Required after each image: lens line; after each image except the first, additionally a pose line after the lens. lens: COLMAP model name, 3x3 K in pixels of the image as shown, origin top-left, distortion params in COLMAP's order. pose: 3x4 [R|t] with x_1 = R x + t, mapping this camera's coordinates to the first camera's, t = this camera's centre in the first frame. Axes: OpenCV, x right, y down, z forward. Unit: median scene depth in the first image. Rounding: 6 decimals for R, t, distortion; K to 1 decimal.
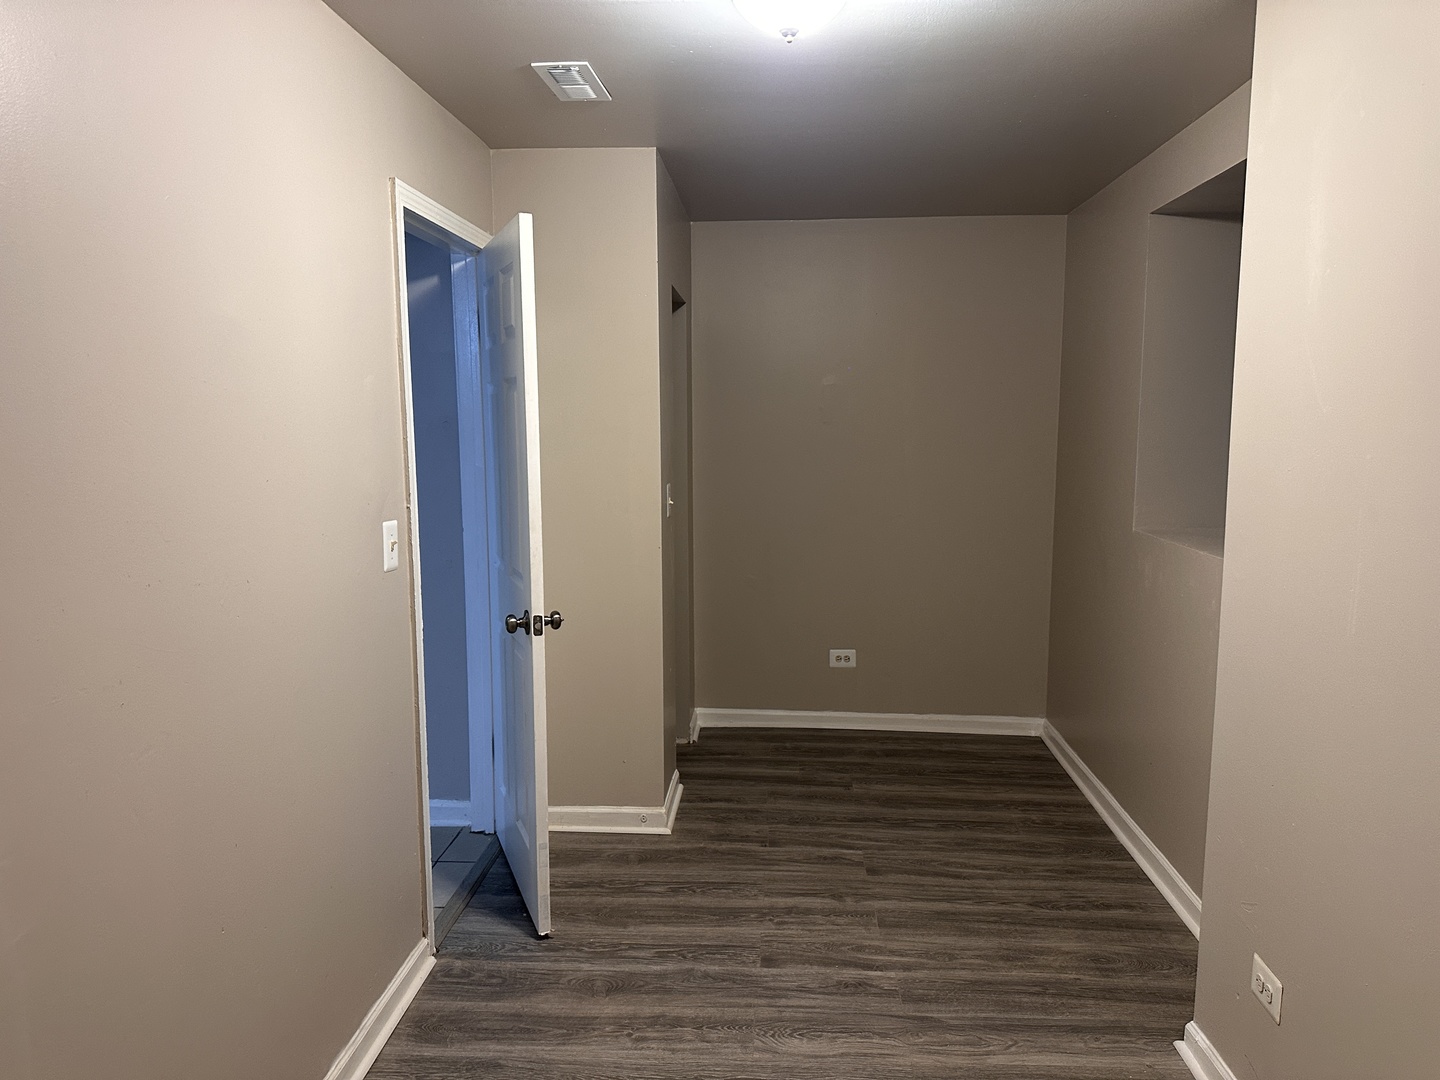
lens RADIAL K [[1043.6, 0, 721.7], [0, 1043.6, 530.8], [0, 0, 1]] dist [0.074304, -0.101635]
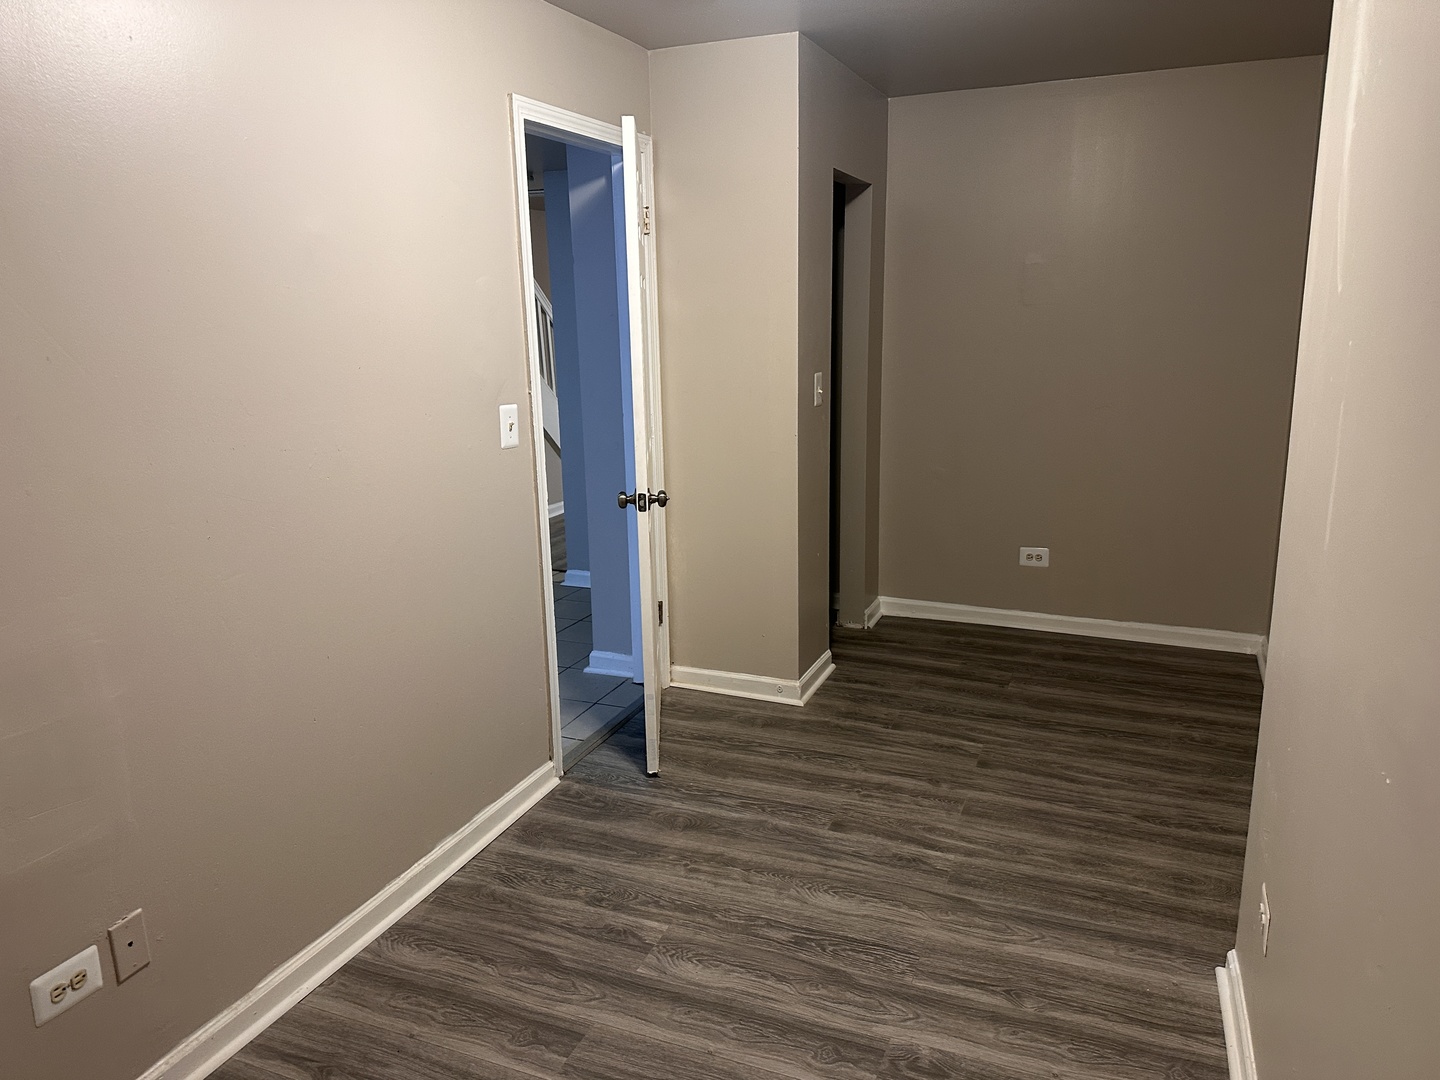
lens RADIAL K [[1043.6, 0, 729.6], [0, 1043.6, 531.5], [0, 0, 1]] dist [0.074304, -0.101635]
pose [[0.936689, 0.054216, -0.345938, 0.287820], [-0.019111, 0.994384, 0.104097, 0.004466], [0.349639, -0.090896, 0.932465, 0.001628]]
